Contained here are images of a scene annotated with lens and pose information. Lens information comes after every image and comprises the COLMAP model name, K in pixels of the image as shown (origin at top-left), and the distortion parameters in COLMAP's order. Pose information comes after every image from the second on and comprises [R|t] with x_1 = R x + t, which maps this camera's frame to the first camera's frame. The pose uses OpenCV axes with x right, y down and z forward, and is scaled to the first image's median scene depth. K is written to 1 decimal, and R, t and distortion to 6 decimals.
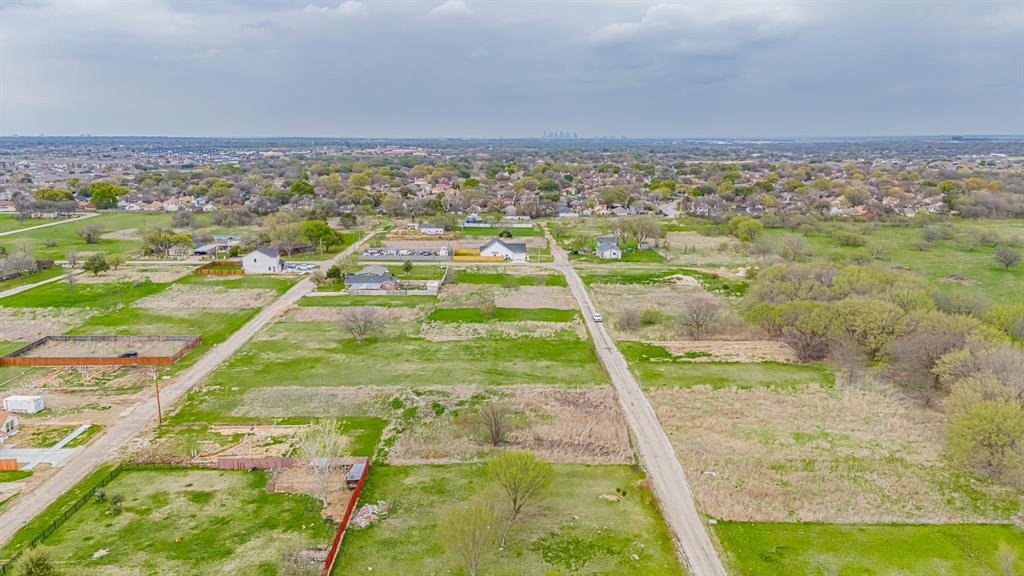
lens RADIAL K [[751.0, 0, 515.5], [0, 751.0, 285.7], [0, 0, 1]] dist [0.095569, -0.106263]
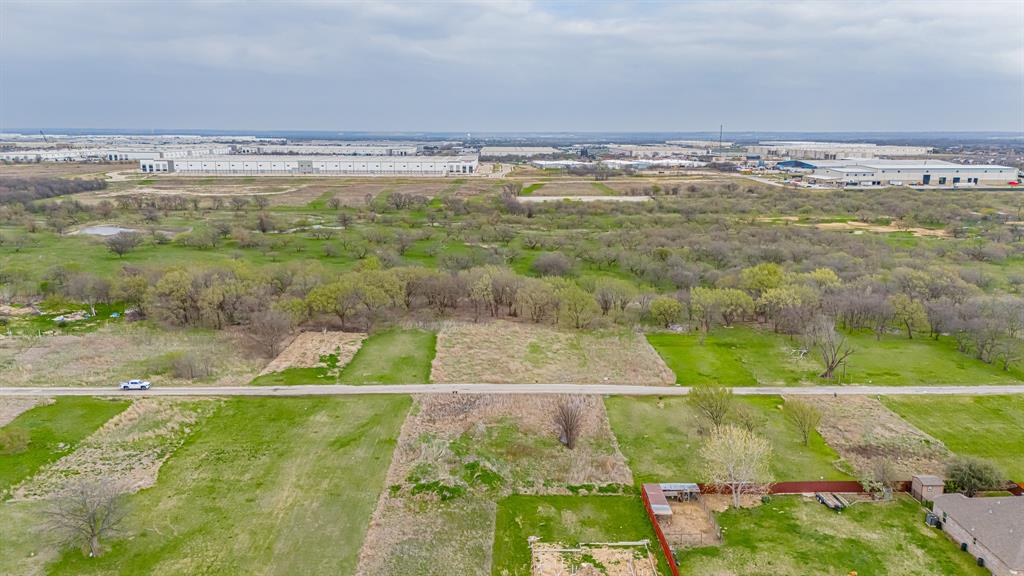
lens RADIAL K [[751.0, 0, 515.5], [0, 751.0, 285.7], [0, 0, 1]] dist [0.095569, -0.106263]
pose [[-0.005111, -0.201041, 0.979569, -0.791462], [0.192647, 0.961034, 0.198243, -0.166105], [-0.981255, 0.189724, 0.033818, 0.806745]]
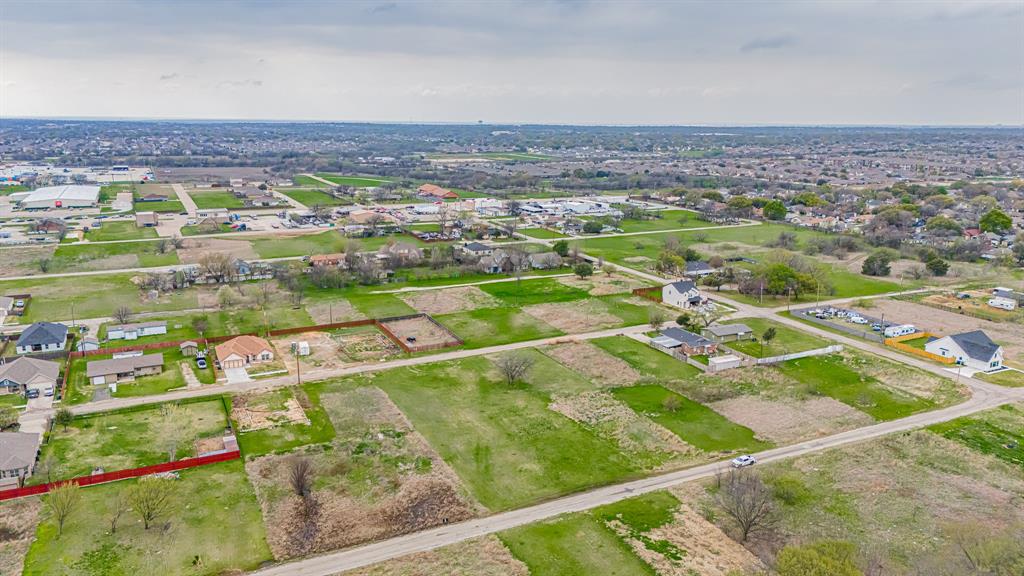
lens RADIAL K [[751.0, 0, 515.5], [0, 751.0, 285.7], [0, 0, 1]] dist [0.095569, -0.106263]
pose [[0.424225, 0.198887, -0.883446, 0.862041], [-0.186342, 0.973878, 0.129766, -0.244033], [0.886177, 0.109573, 0.450204, 0.595901]]
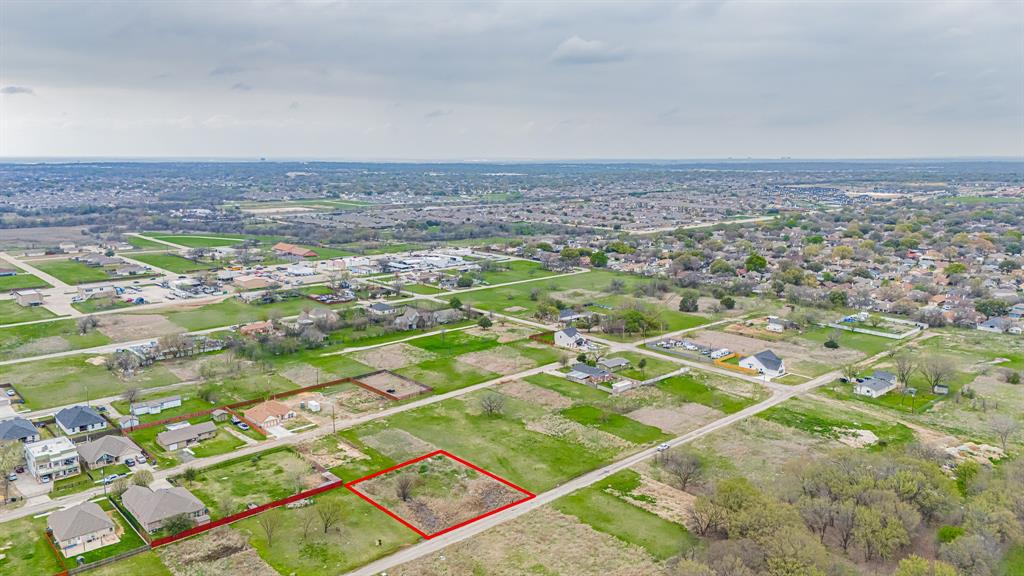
lens RADIAL K [[751.0, 0, 515.5], [0, 751.0, 285.7], [0, 0, 1]] dist [0.095569, -0.106263]
pose [[0.659627, 0.129785, -0.740302, 1.092010], [-0.147977, 0.988125, 0.041380, -0.303862], [0.736881, 0.082253, 0.670999, -0.006023]]
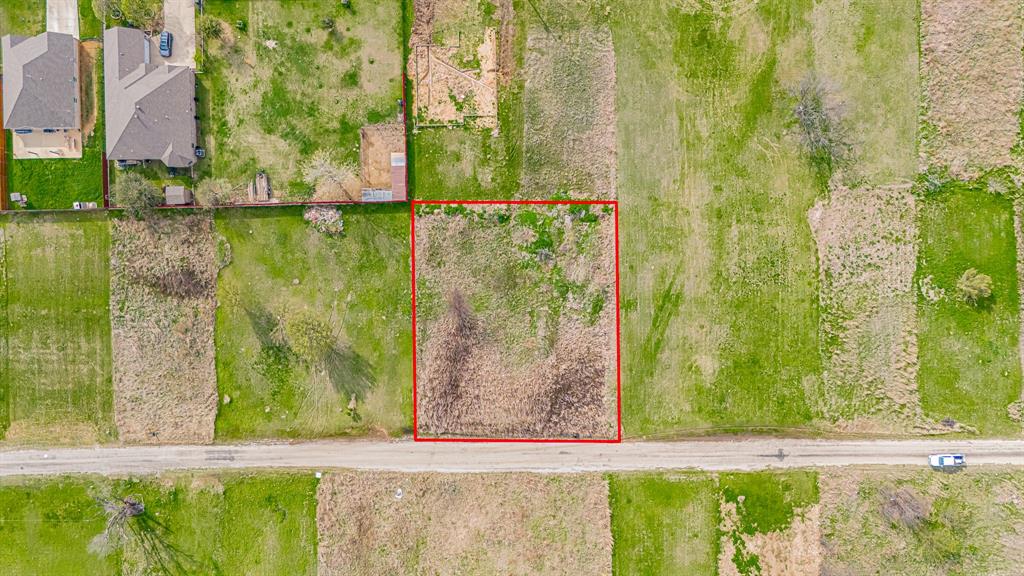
lens RADIAL K [[751.0, 0, 515.5], [0, 751.0, 285.7], [0, 0, 1]] dist [0.095569, -0.106263]
pose [[0.001437, 0.999999, -0.000467, -0.047602], [-0.176536, 0.000714, 0.984294, -0.697271], [0.984293, -0.001332, 0.176537, 0.721892]]
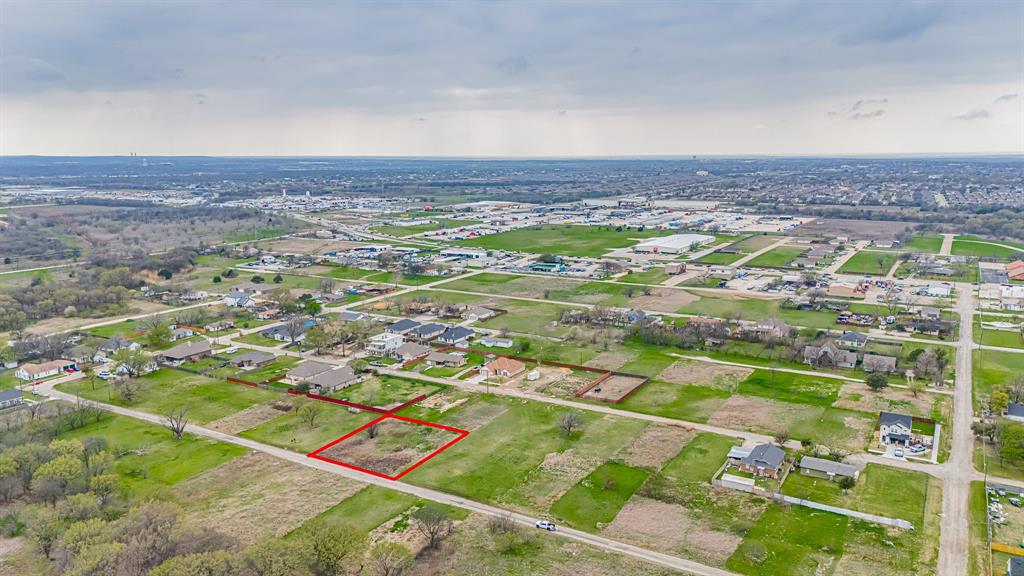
lens RADIAL K [[751.0, 0, 515.5], [0, 751.0, 285.7], [0, 0, 1]] dist [0.095569, -0.106263]
pose [[-0.522235, 0.150841, -0.839356, 1.196099], [-0.163882, 0.948138, 0.272356, -0.673700], [0.836907, 0.279789, -0.470430, 1.793610]]
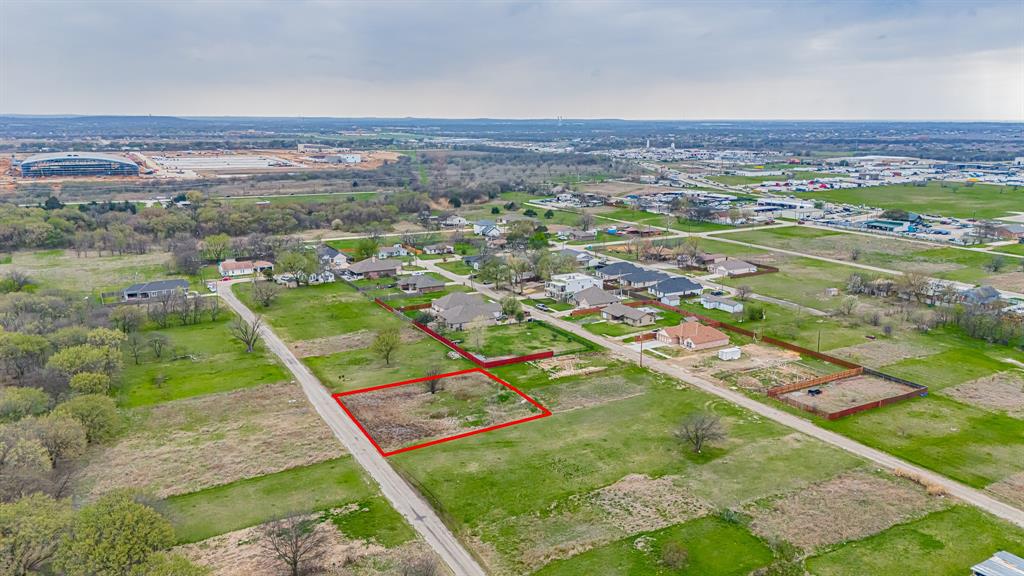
lens RADIAL K [[751.0, 0, 515.5], [0, 751.0, 285.7], [0, 0, 1]] dist [0.095569, -0.106263]
pose [[-0.878379, 0.100572, -0.467264, 0.424046], [-0.098232, 0.918757, 0.382408, -0.481624], [0.467762, 0.381799, -0.797137, 1.802489]]
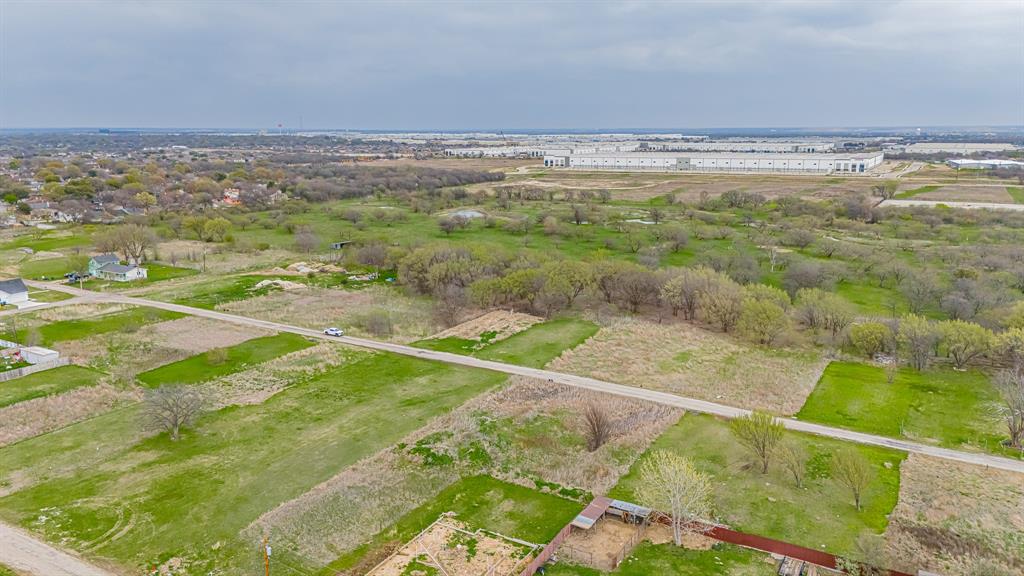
lens RADIAL K [[751.0, 0, 515.5], [0, 751.0, 285.7], [0, 0, 1]] dist [0.095569, -0.106263]
pose [[0.517274, -0.175896, 0.837549, -0.707270], [0.168493, 0.980428, 0.101841, -0.090417], [-0.839070, 0.088442, 0.536787, 0.438185]]
